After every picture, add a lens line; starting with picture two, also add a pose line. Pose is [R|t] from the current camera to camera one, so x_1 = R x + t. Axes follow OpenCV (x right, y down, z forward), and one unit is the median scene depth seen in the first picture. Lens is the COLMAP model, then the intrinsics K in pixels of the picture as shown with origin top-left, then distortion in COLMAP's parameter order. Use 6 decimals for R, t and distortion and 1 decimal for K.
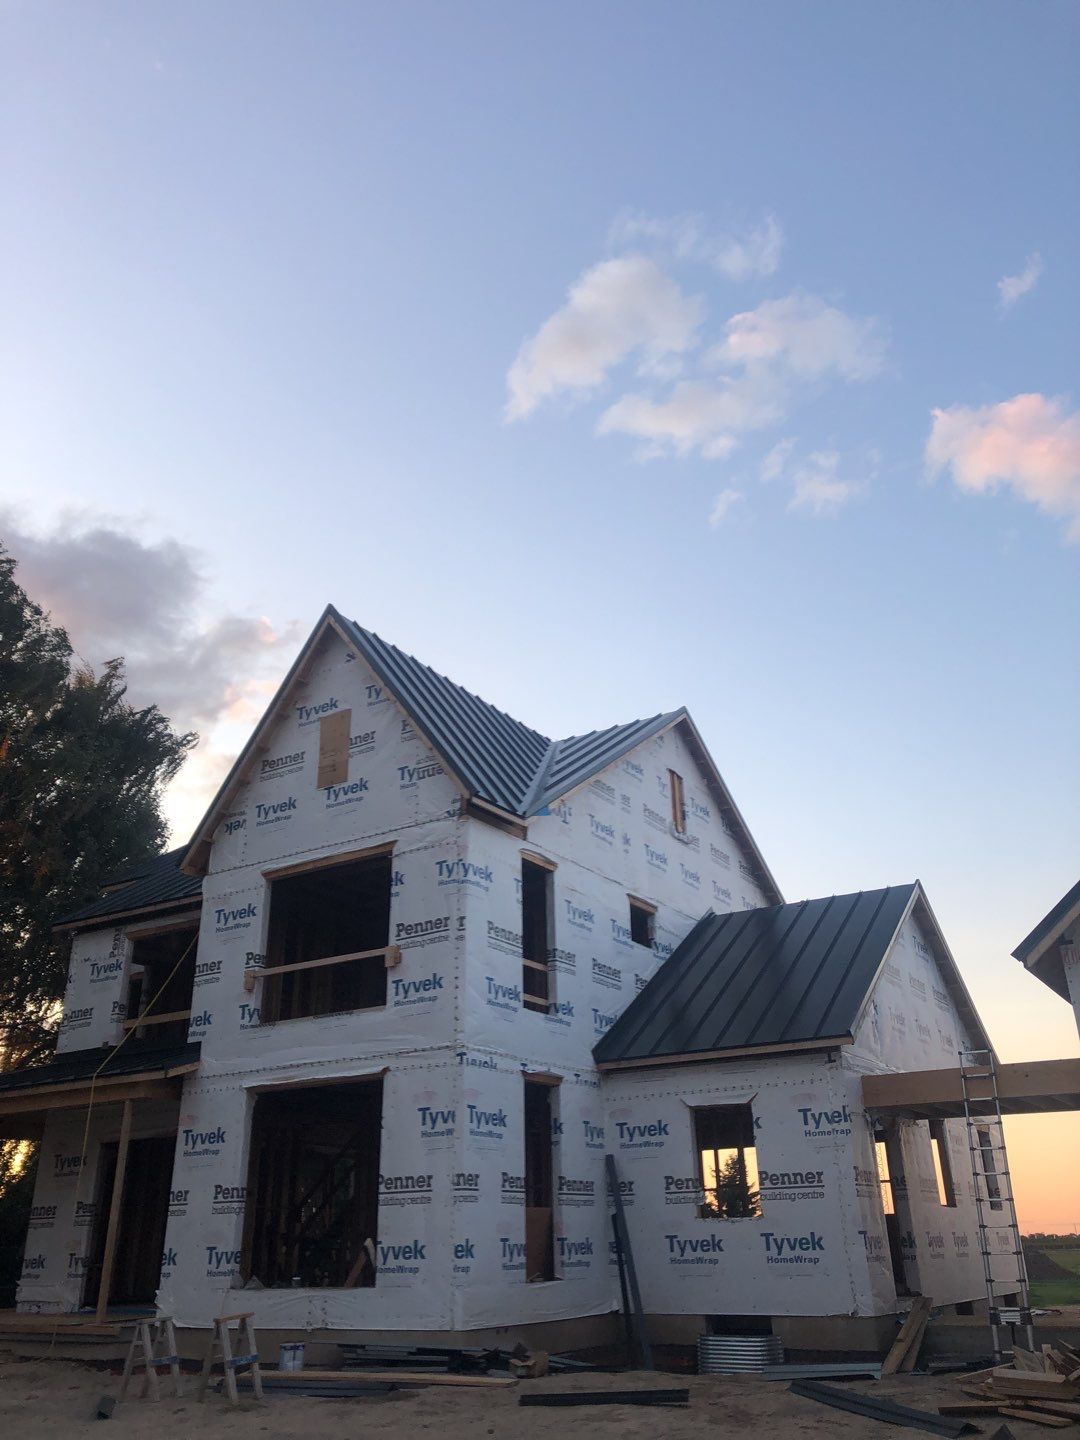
lens RADIAL K [[1164.1, 0, 540.1], [0, 1164.1, 671.9], [0, 0, 1]] dist [-0.004292, -0.004453]
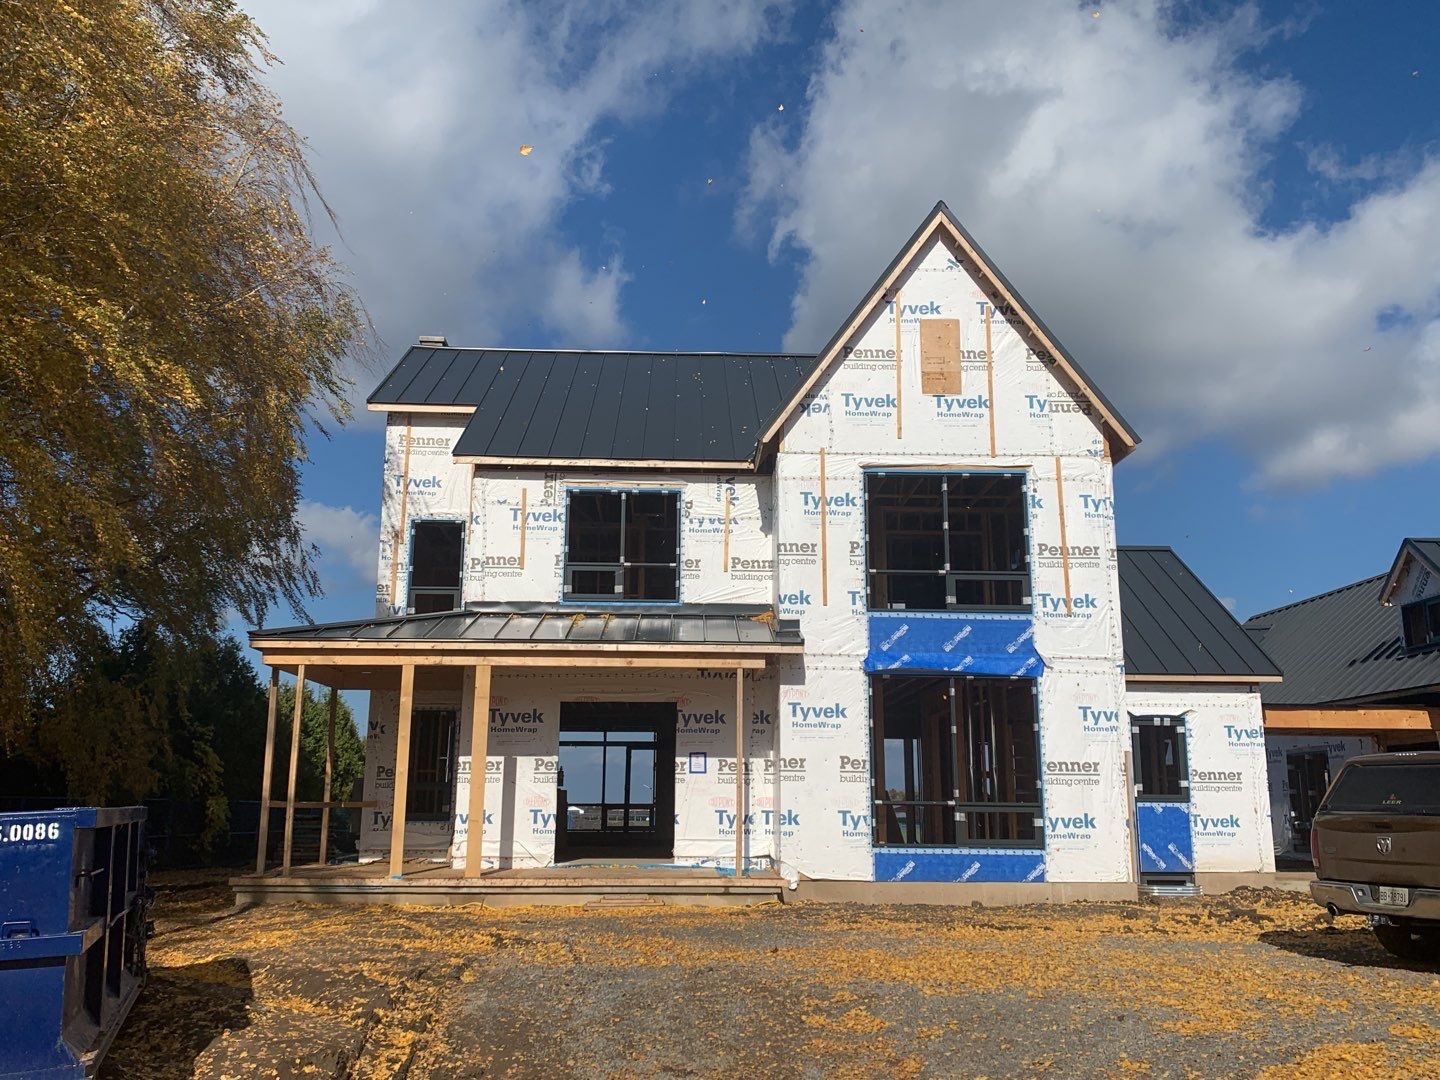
lens RADIAL K [[1248.4, 0, 720.0], [0, 1248.4, 540.0], [0, 0, 1]] dist [0.162936, -0.378702]
pose [[0.831660, 0.140514, 0.537213, -0.942803], [-0.267613, 0.949112, 0.166041, 0.091708], [-0.486544, -0.281855, 0.826942, 0.160444]]
